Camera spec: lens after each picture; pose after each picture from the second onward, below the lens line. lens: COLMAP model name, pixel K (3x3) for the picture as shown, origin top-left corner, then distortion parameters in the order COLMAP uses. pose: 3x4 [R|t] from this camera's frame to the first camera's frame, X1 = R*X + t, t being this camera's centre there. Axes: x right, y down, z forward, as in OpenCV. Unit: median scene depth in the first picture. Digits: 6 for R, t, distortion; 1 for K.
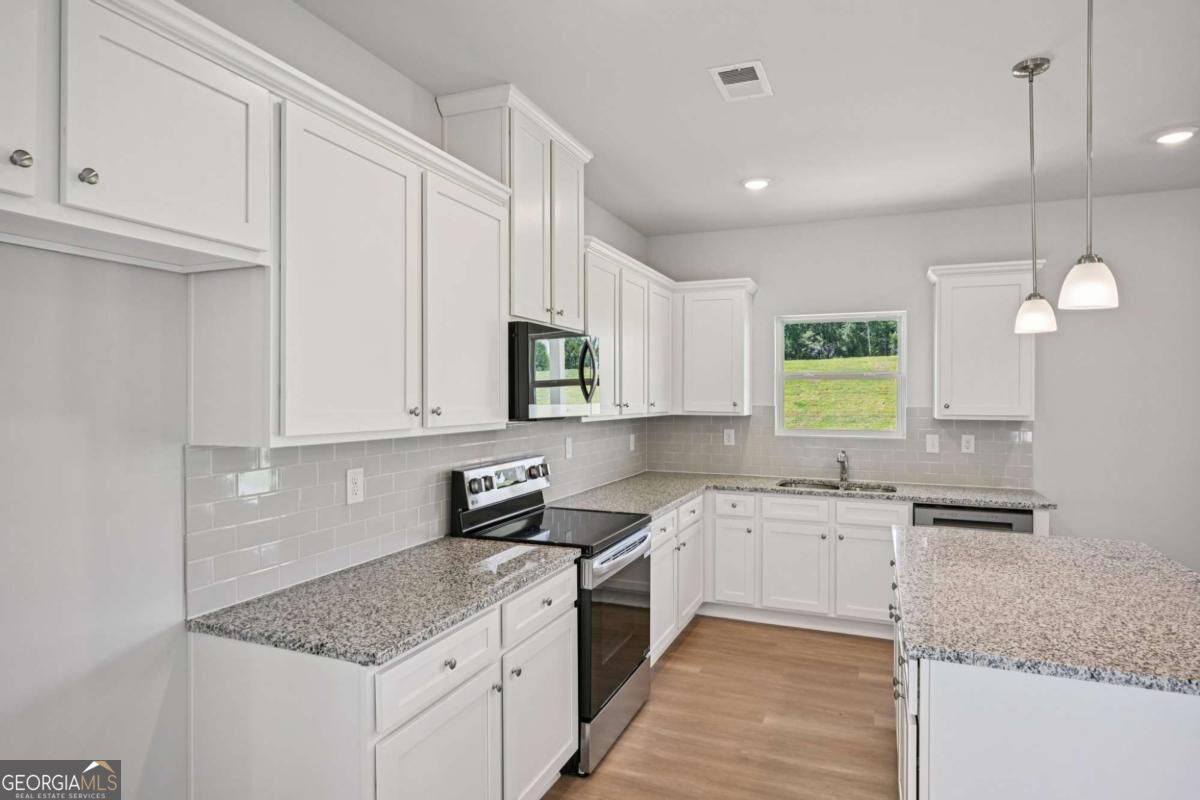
lens RADIAL K [[672.6, 0, 605.9], [0, 672.6, 394.9], [0, 0, 1]] dist [0.004237, 0.000311]
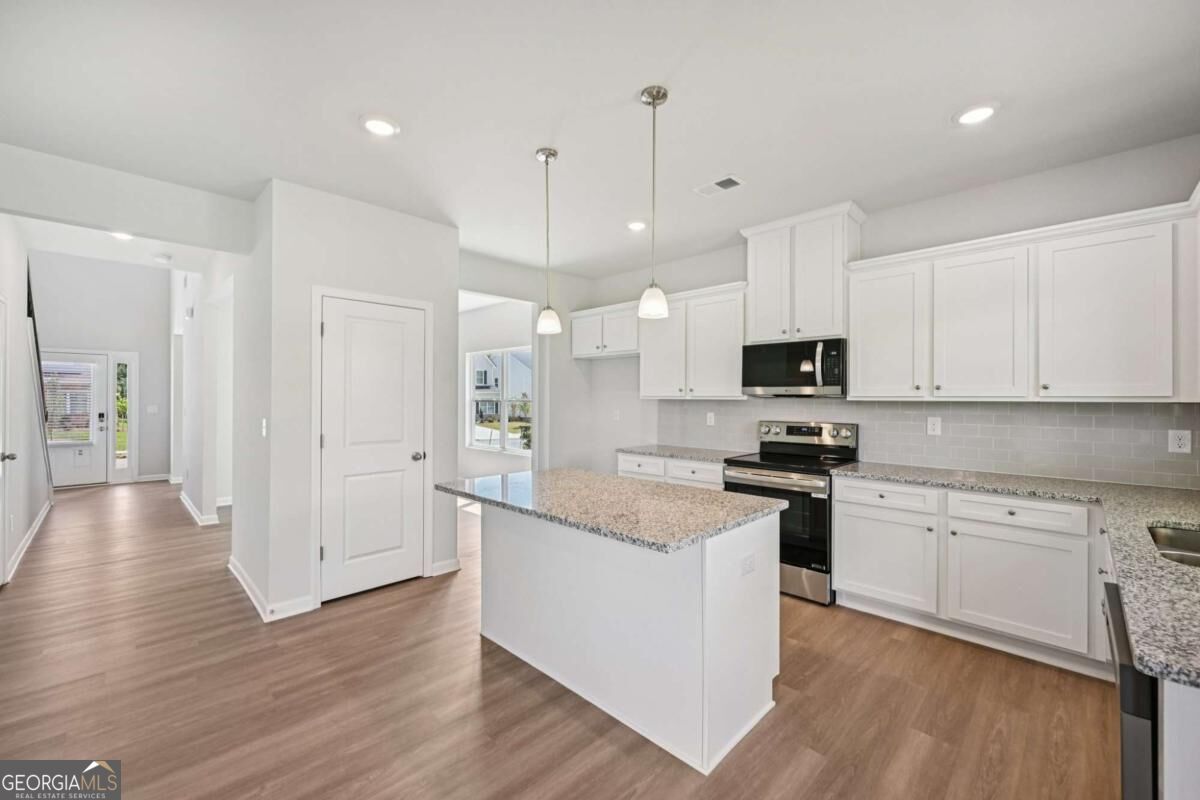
lens RADIAL K [[479.7, 0, 603.6], [0, 479.7, 396.3], [0, 0, 1]] dist [0.001217, -0.000456]
pose [[-0.379891, -0.005639, -0.925014, 0.832694], [-0.000724, 0.999983, -0.005799, 0.029881], [0.925031, -0.001534, -0.379888, 0.714718]]
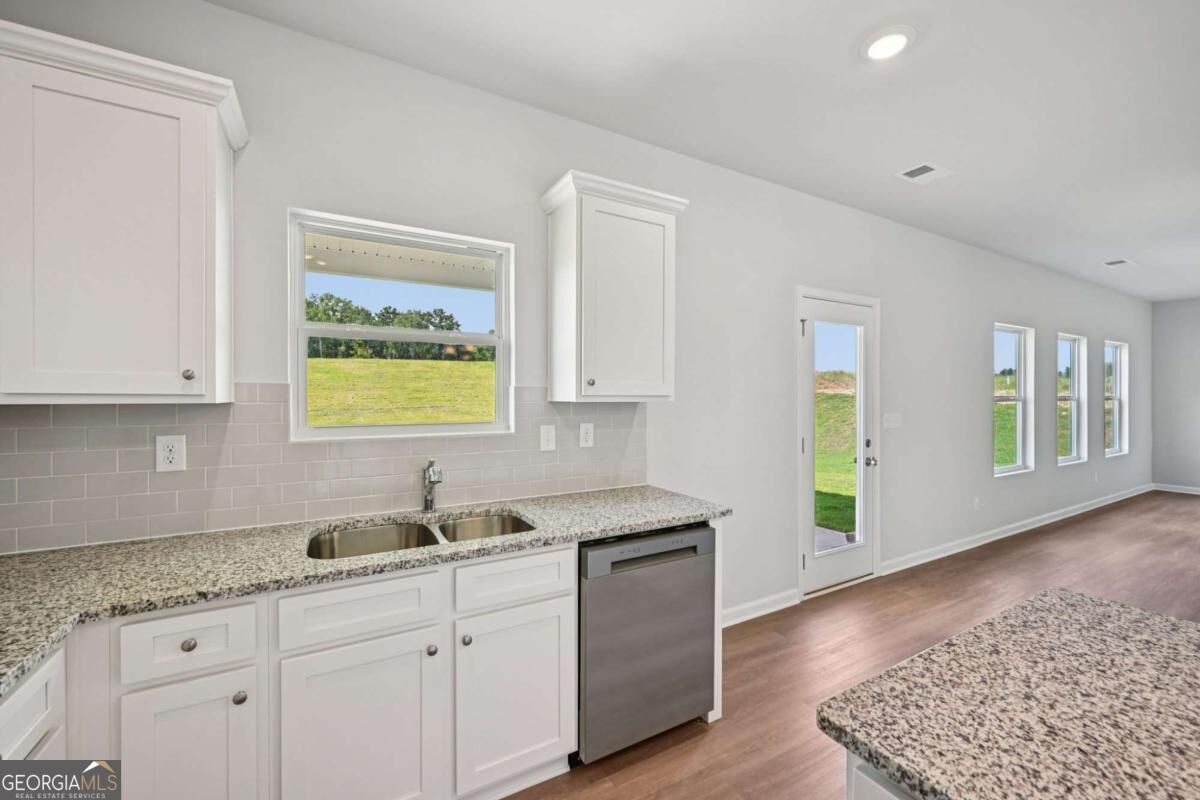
lens RADIAL K [[479.7, 0, 600.7], [0, 479.7, 400.5], [0, 0, 1]] dist [0.001217, -0.000456]
pose [[0.619609, -0.010718, 0.784838, 0.125010], [-0.000126, 0.999905, 0.013754, 0.026787], [-0.784911, -0.008621, 0.619549, 0.659683]]
